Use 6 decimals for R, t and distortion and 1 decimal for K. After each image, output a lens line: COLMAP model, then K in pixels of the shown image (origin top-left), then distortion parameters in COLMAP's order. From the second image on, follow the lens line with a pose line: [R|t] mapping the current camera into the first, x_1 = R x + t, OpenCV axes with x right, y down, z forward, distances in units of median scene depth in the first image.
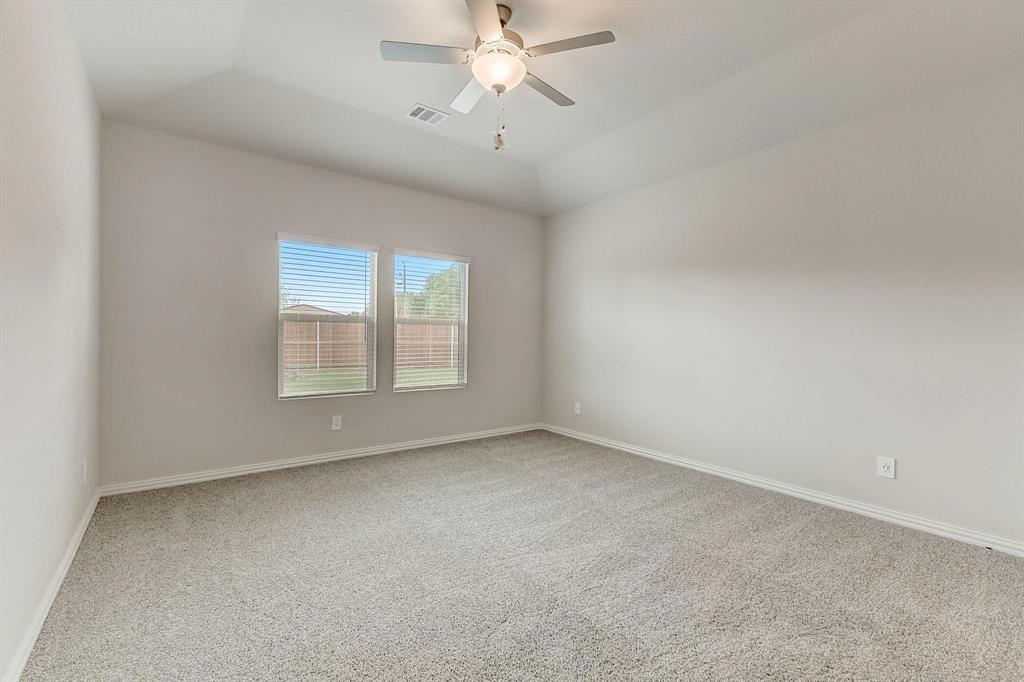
lens RADIAL K [[439.0, 0, 509.9], [0, 439.0, 338.3], [0, 0, 1]] dist [0.002404, 0.000234]
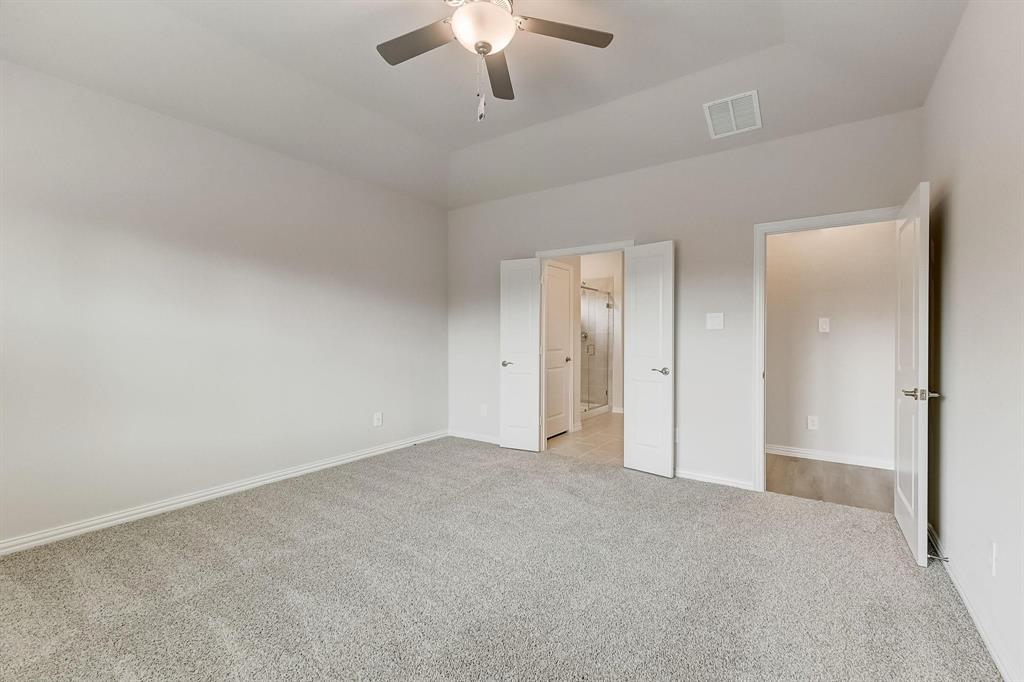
lens RADIAL K [[439.0, 0, 509.9], [0, 439.0, 338.3], [0, 0, 1]] dist [0.002404, 0.000234]
pose [[-0.305849, -0.008414, 0.952043, -0.622603], [0.006227, 0.999922, 0.010838, 0.001571], [-0.952060, 0.009243, -0.305772, 0.894952]]
